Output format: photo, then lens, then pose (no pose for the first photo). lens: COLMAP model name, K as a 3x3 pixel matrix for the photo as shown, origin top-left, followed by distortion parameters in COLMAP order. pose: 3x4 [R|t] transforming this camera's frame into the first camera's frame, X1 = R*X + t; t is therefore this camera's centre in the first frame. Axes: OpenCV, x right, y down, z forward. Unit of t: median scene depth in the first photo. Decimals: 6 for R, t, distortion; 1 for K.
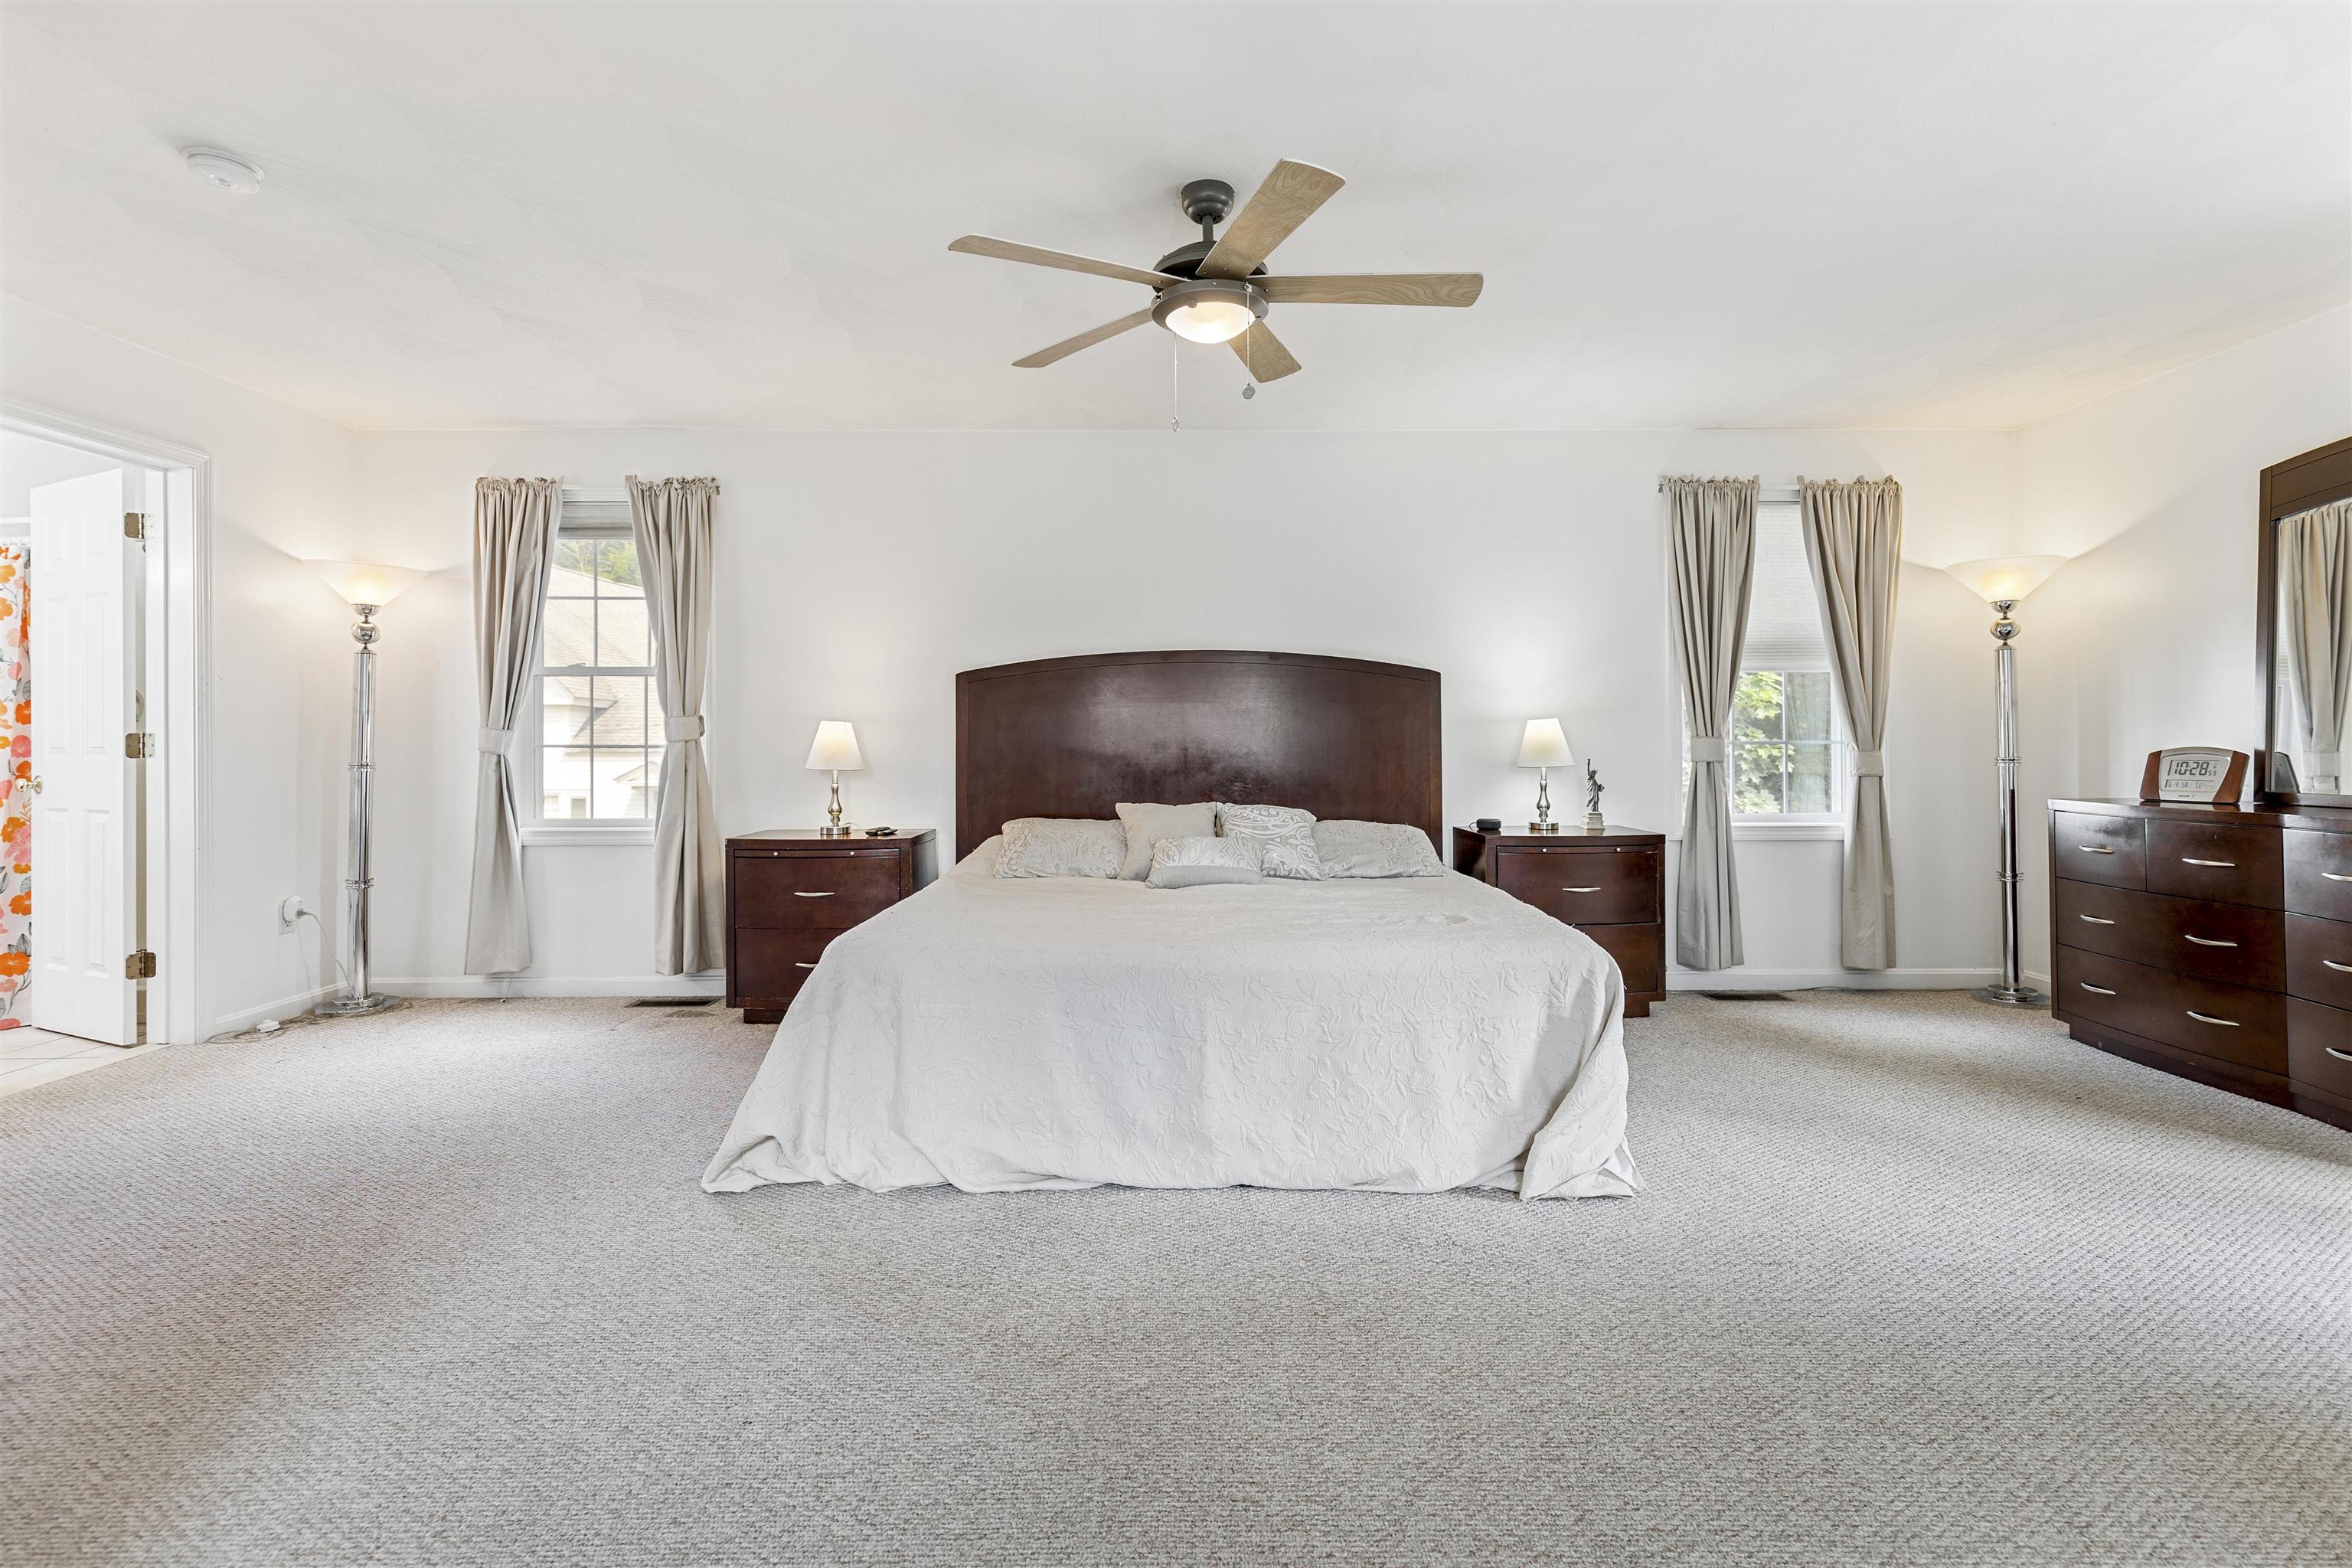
lens RADIAL K [[1069.8, 0, 1179.3], [0, 1069.8, 744.5], [0, 0, 1]] dist [0.009421, -0.000347]
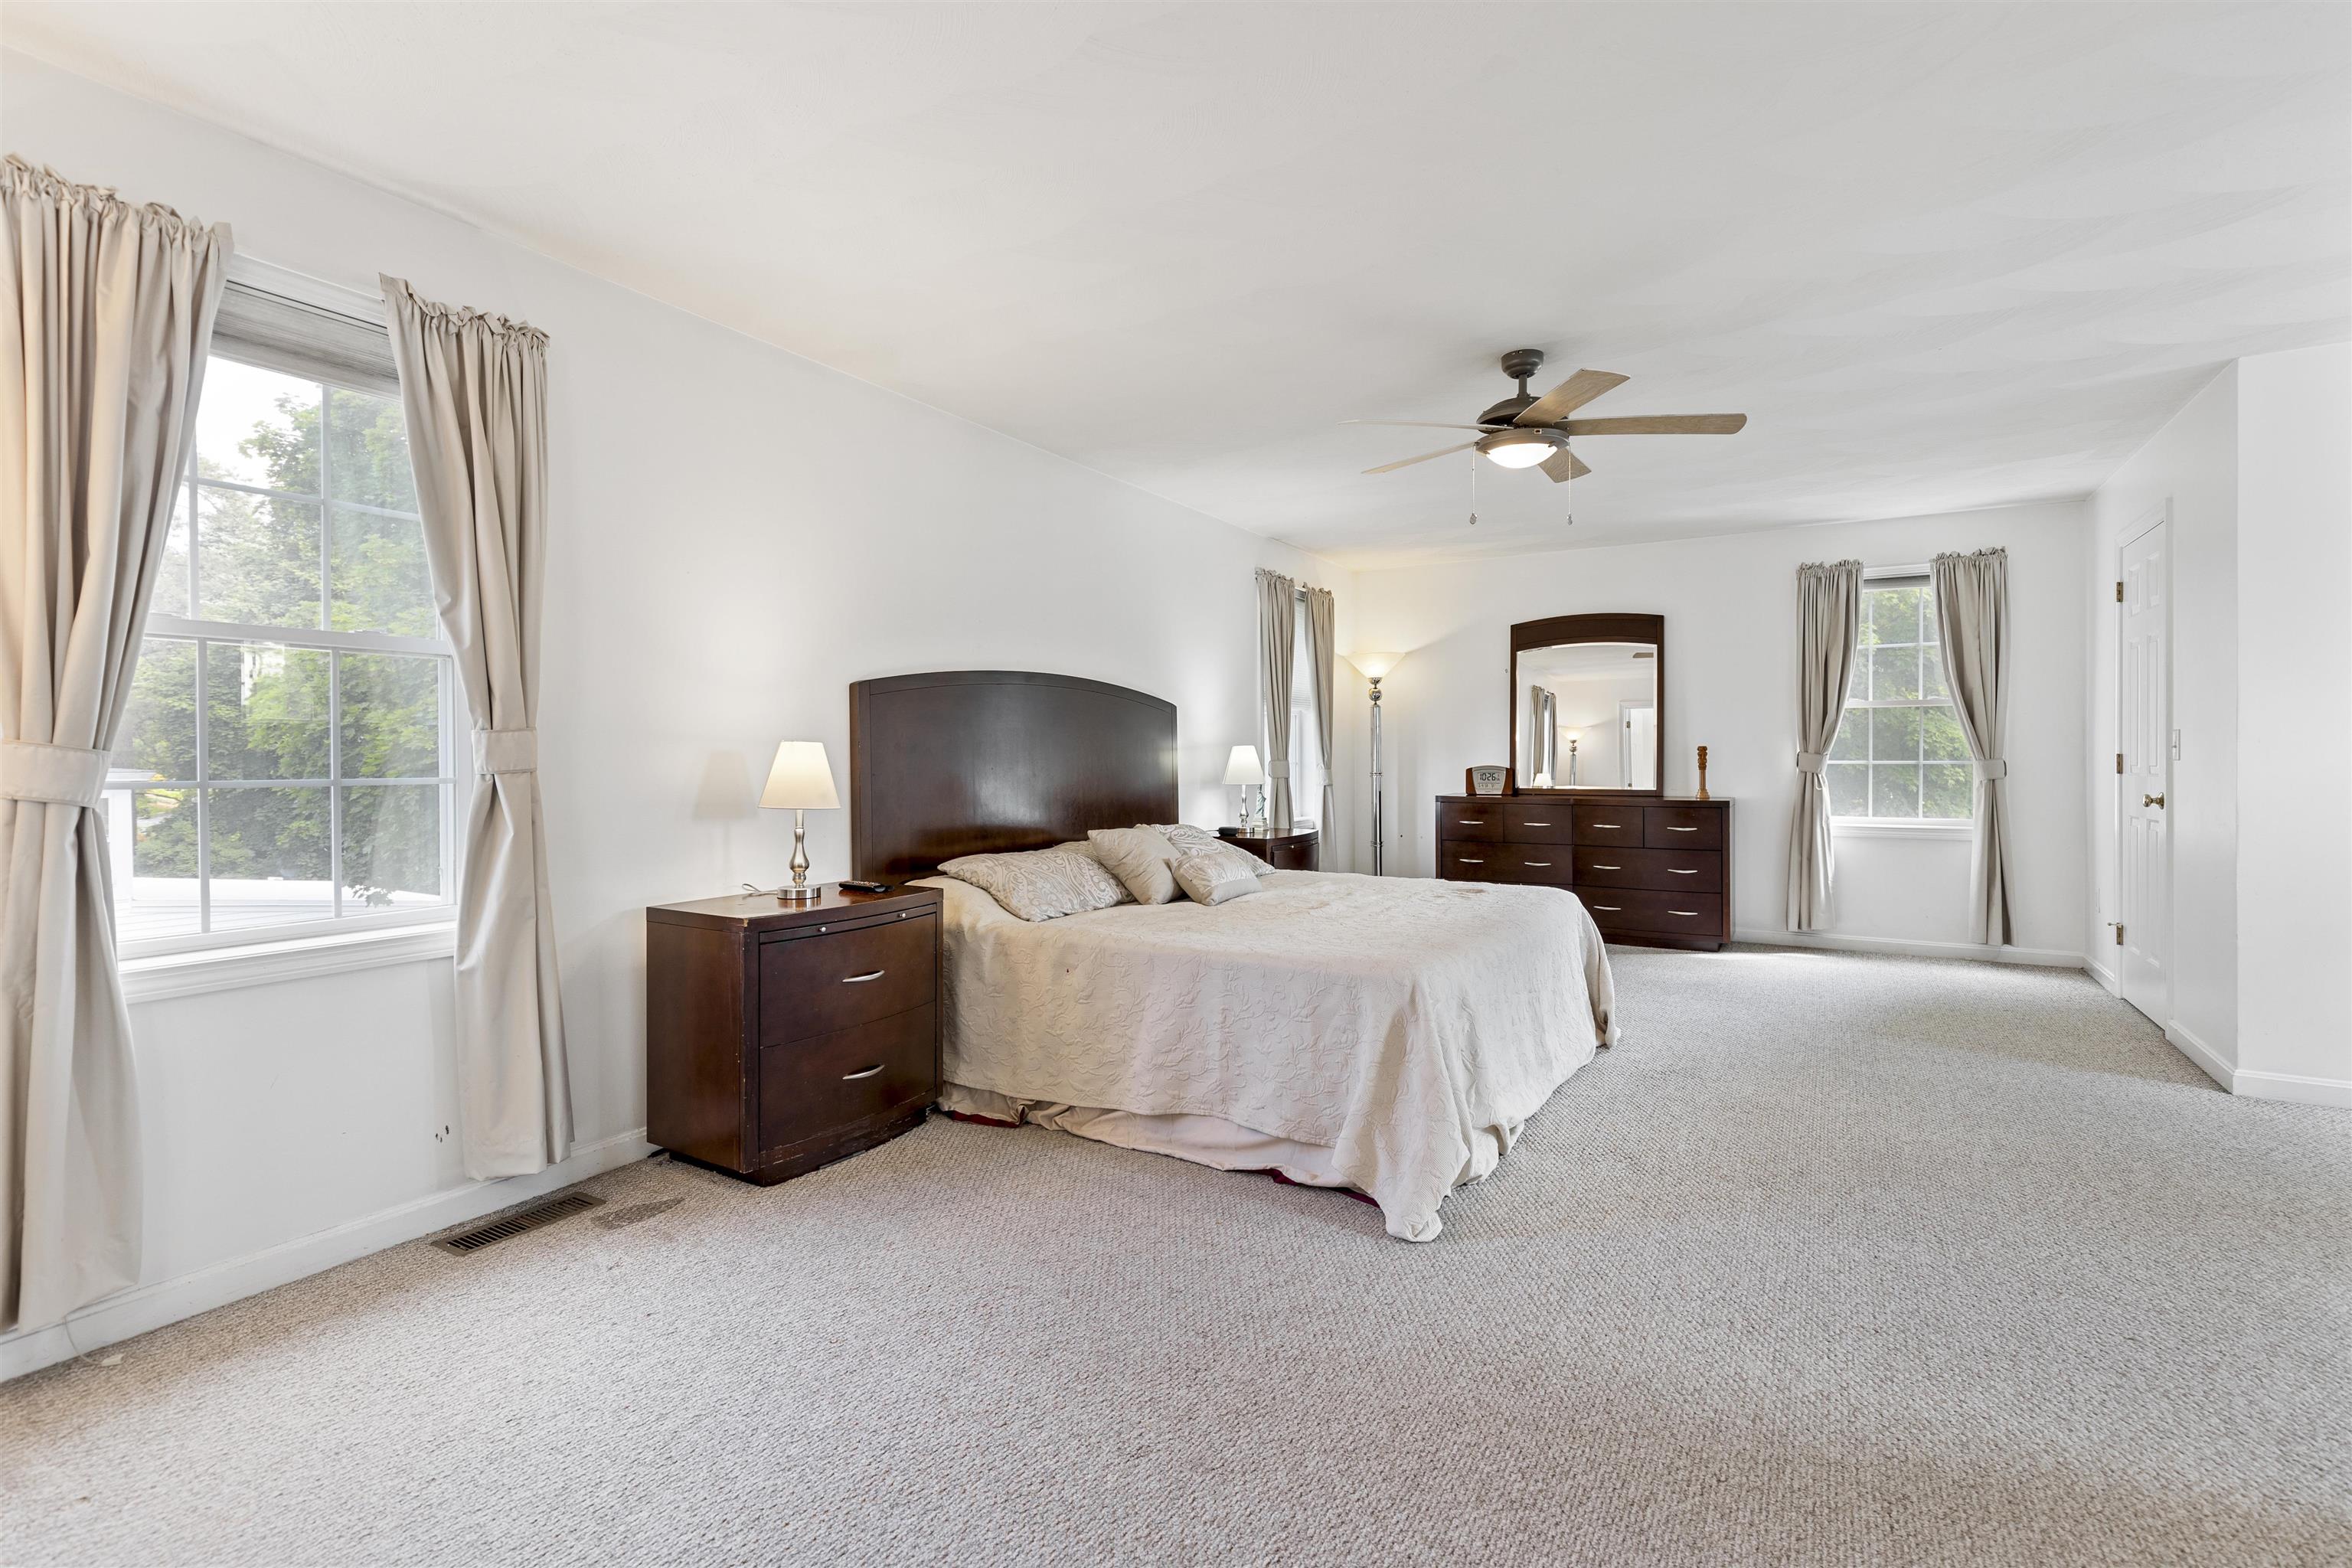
lens RADIAL K [[1069.8, 0, 1185.3], [0, 1069.8, 761.4], [0, 0, 1]] dist [0.009421, -0.000347]
pose [[0.523134, -0.003384, 0.852244, -0.784477], [0.002649, 0.999994, 0.002345, -0.009183], [-0.852246, 0.001030, 0.523140, 0.390462]]
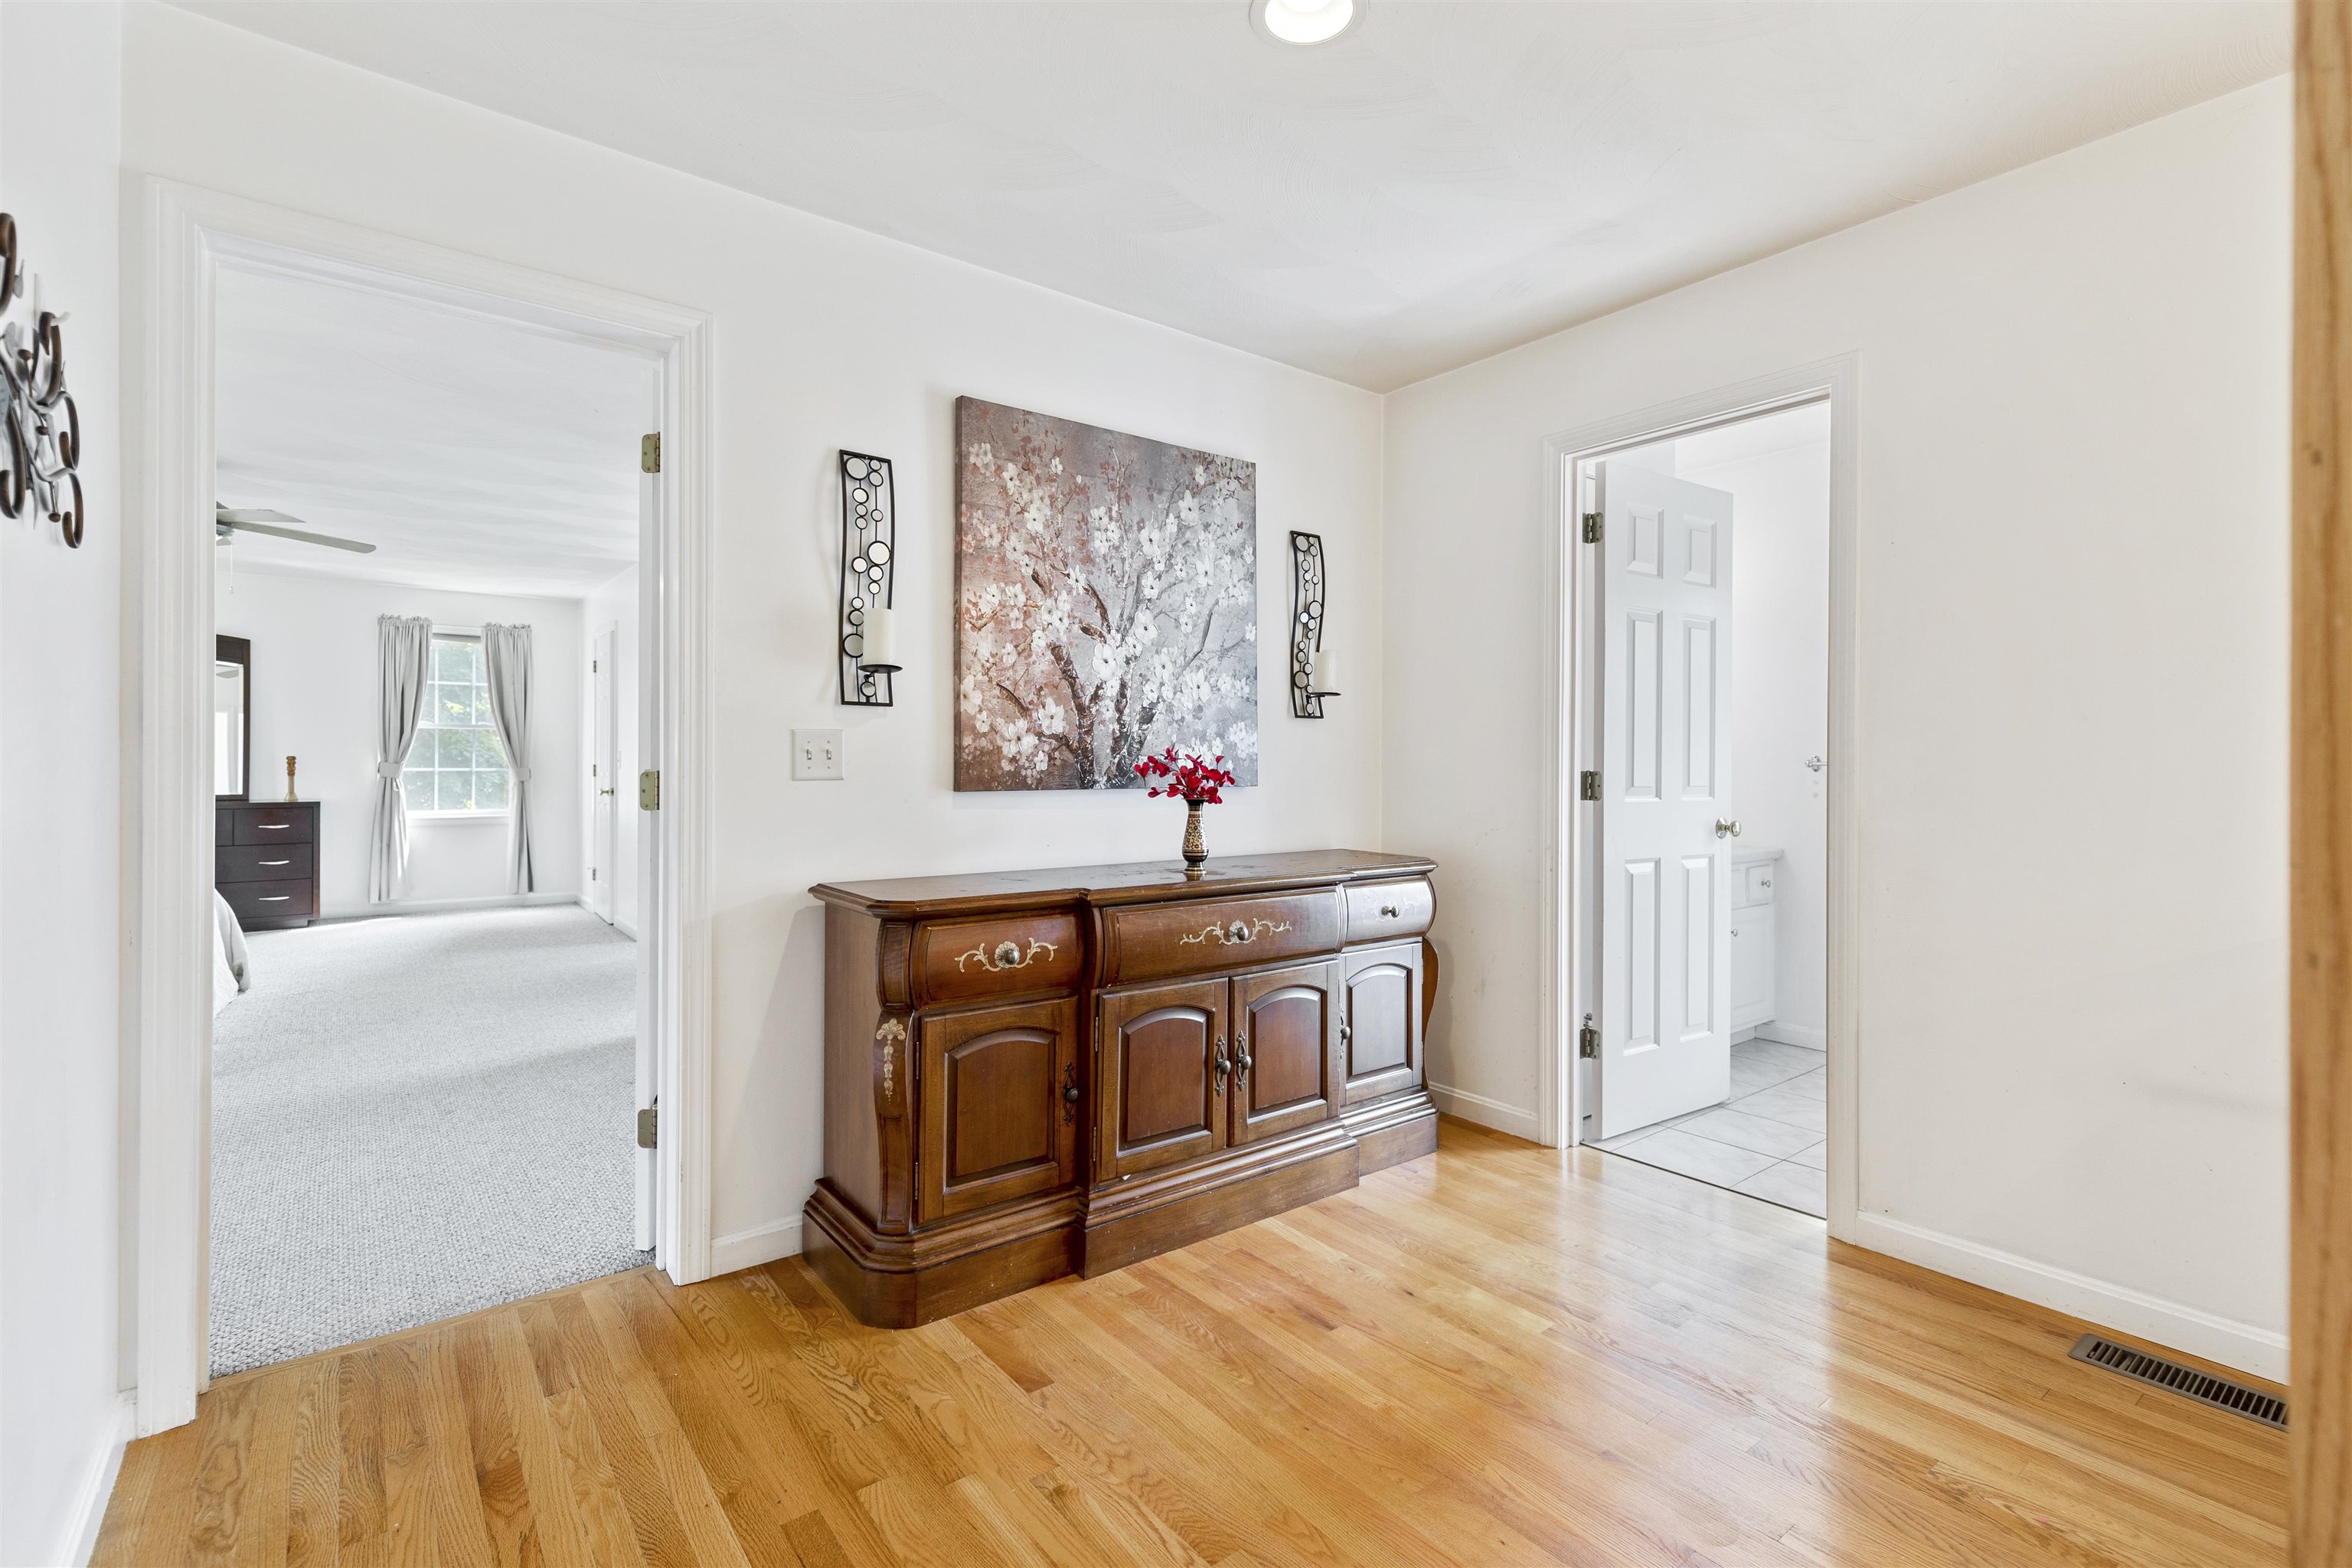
lens RADIAL K [[1069.8, 0, 1179.6], [0, 1069.8, 764.3], [0, 0, 1]] dist [0.009421, -0.000347]
pose [[-0.598034, -0.005545, 0.801452, -1.392352], [-0.004053, 0.999984, 0.003894, -0.023846], [-0.801461, -0.000920, -0.598047, 0.443466]]
